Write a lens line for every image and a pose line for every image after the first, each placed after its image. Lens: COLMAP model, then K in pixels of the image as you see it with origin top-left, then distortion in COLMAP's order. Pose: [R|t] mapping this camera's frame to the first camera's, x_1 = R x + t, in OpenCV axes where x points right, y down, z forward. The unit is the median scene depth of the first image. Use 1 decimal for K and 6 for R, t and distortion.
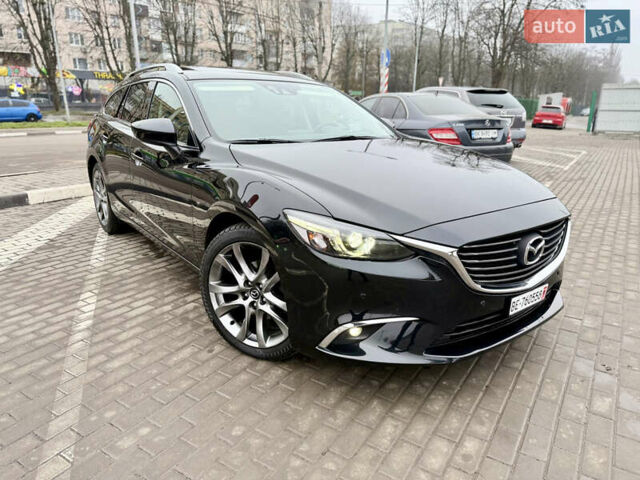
lens RADIAL K [[461.7, 0, 317.8], [0, 461.7, 239.4], [0, 0, 1]] dist [0.021903, -0.034070]
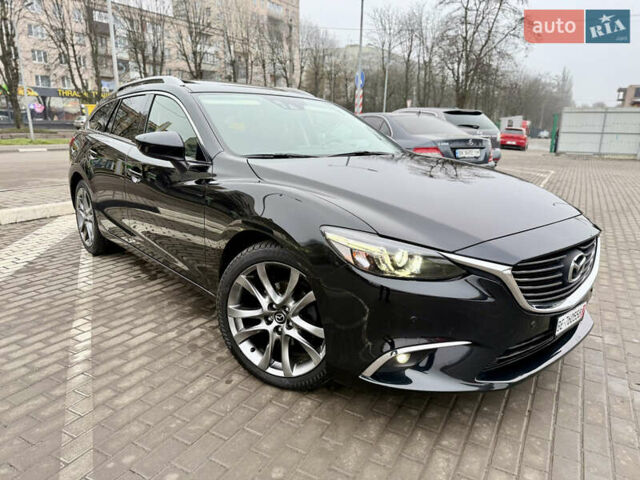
lens RADIAL K [[461.7, 0, 318.6], [0, 461.7, 236.7], [0, 0, 1]] dist [0.021903, -0.034070]
pose [[0.997369, -0.007428, 0.072107, -0.102670], [0.010843, 0.998832, -0.047082, -0.000341], [-0.071673, 0.047740, 0.996285, 0.052204]]
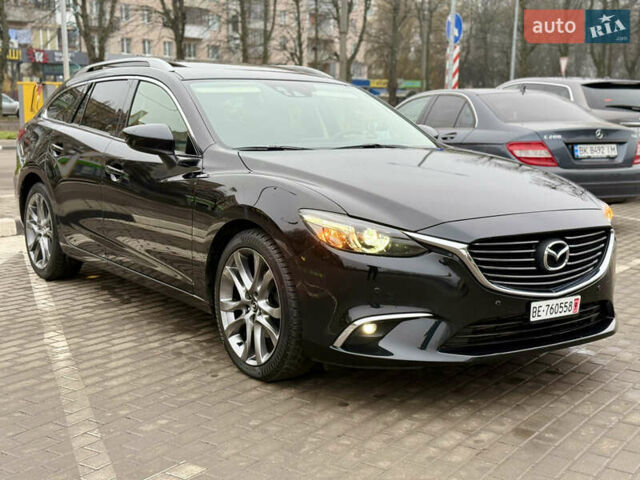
lens RADIAL K [[916.7, 0, 319.9], [0, 916.7, 244.8], [0, 0, 1]] dist [0.111654, 0.000000]
pose [[0.999778, 0.006577, -0.020010, 0.005435], [-0.009159, 0.991237, -0.131779, 0.192477], [0.018968, 0.131933, 0.991077, -0.690124]]
